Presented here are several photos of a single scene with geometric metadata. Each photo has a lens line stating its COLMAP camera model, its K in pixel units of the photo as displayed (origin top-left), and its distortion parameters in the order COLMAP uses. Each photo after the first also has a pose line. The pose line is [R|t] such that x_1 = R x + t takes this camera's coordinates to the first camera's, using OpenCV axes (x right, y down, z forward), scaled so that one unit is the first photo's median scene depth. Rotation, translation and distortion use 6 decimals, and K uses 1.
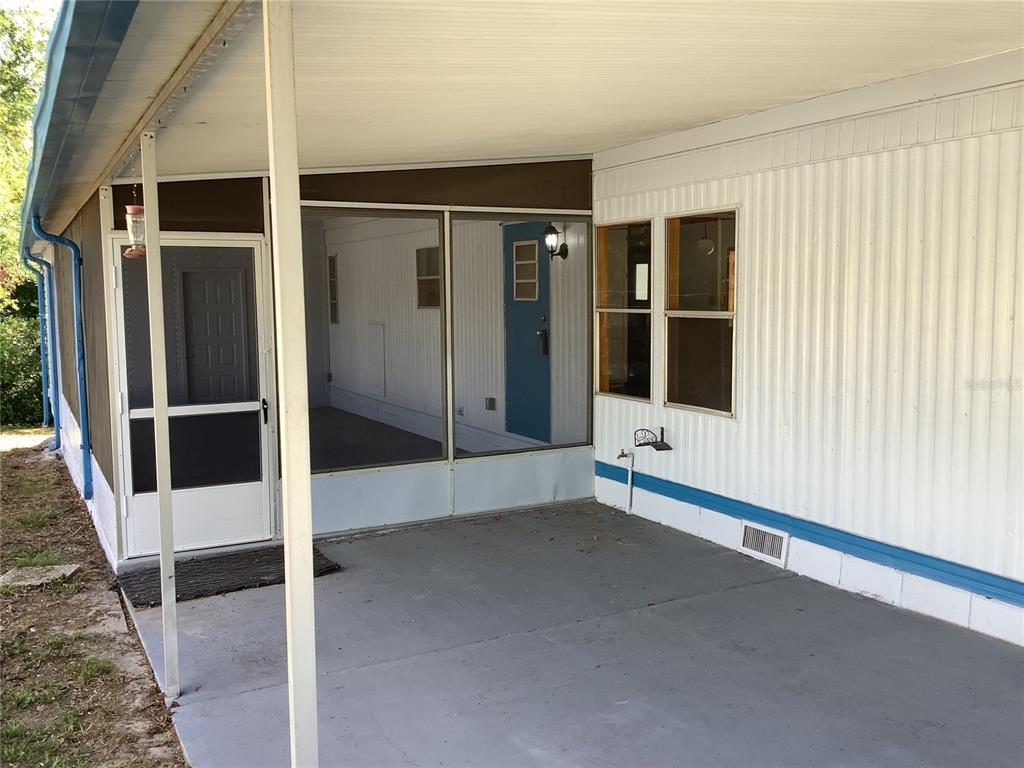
lens RADIAL K [[921.9, 0, 512.0], [0, 921.9, 384.0], [0, 0, 1]] dist [0.084126, -0.172791]
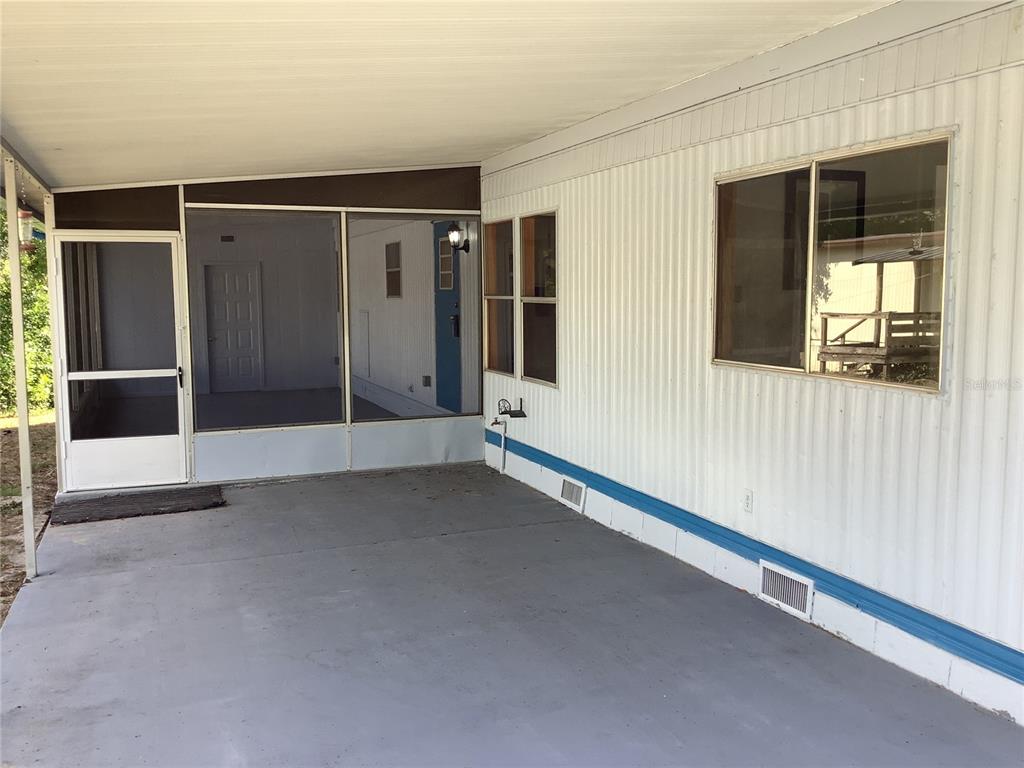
lens RADIAL K [[921.9, 0, 512.0], [0, 921.9, 384.0], [0, 0, 1]] dist [0.084126, -0.172791]
pose [[0.993507, 0.016431, -0.112580, 0.271086], [-0.015941, 0.999859, 0.005258, 0.022557], [0.112651, -0.003430, 0.993629, -0.146952]]
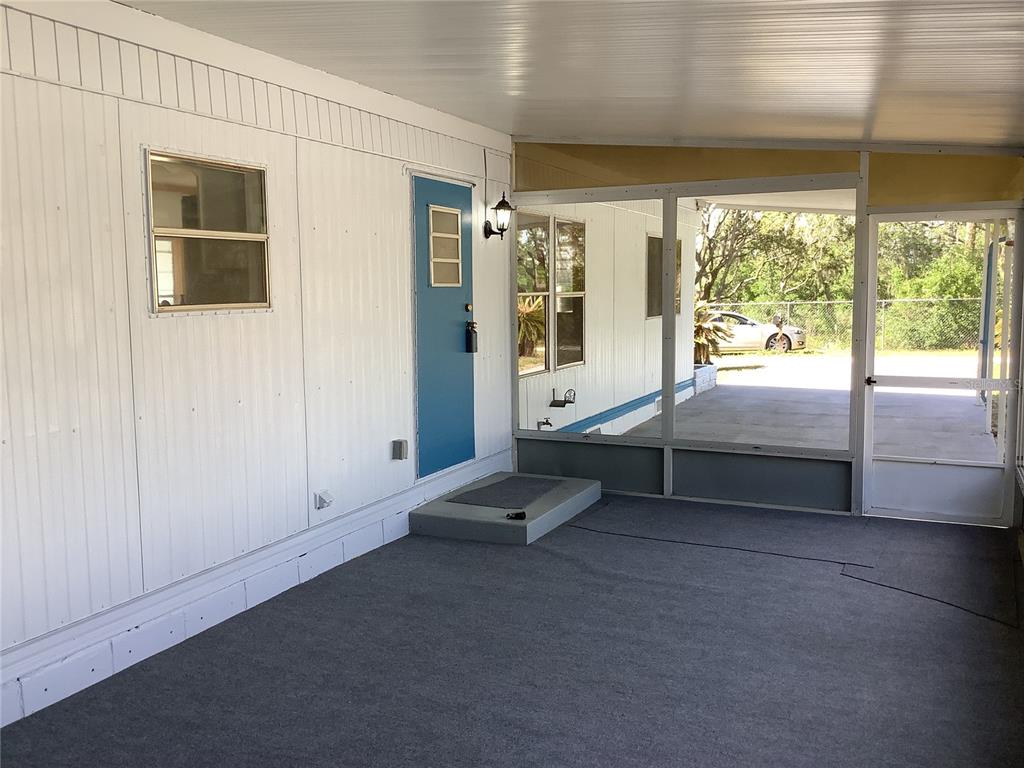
lens RADIAL K [[915.9, 0, 512.0], [0, 915.9, 384.0], [0, 0, 1]] dist [0.047672, 0.003571]
pose [[-0.608750, -0.066245, 0.790592, -0.733597], [0.097244, 0.982763, 0.157225, -0.149648], [-0.787380, 0.172591, -0.591815, 1.695015]]
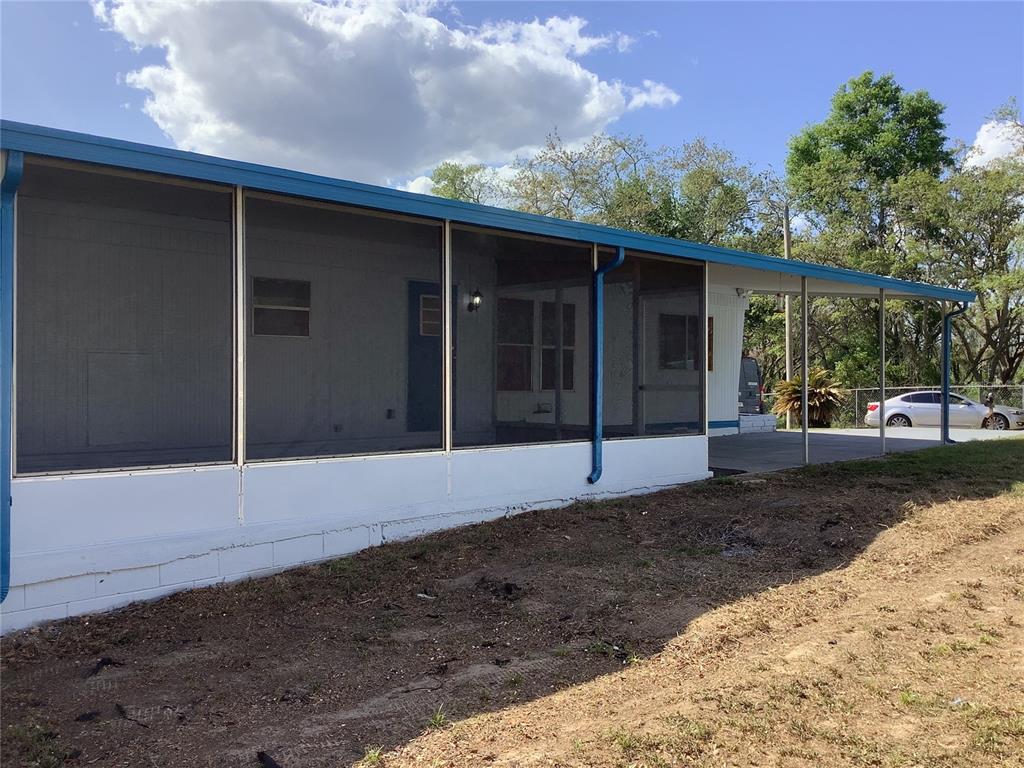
lens RADIAL K [[921.9, 0, 512.0], [0, 921.9, 384.0], [0, 0, 1]] dist [0.084126, -0.172791]
pose [[-0.259163, 0.007969, 0.965801, -1.704133], [0.094945, 0.995333, 0.017265, -0.034002], [-0.961156, 0.096172, -0.258710, 1.516629]]
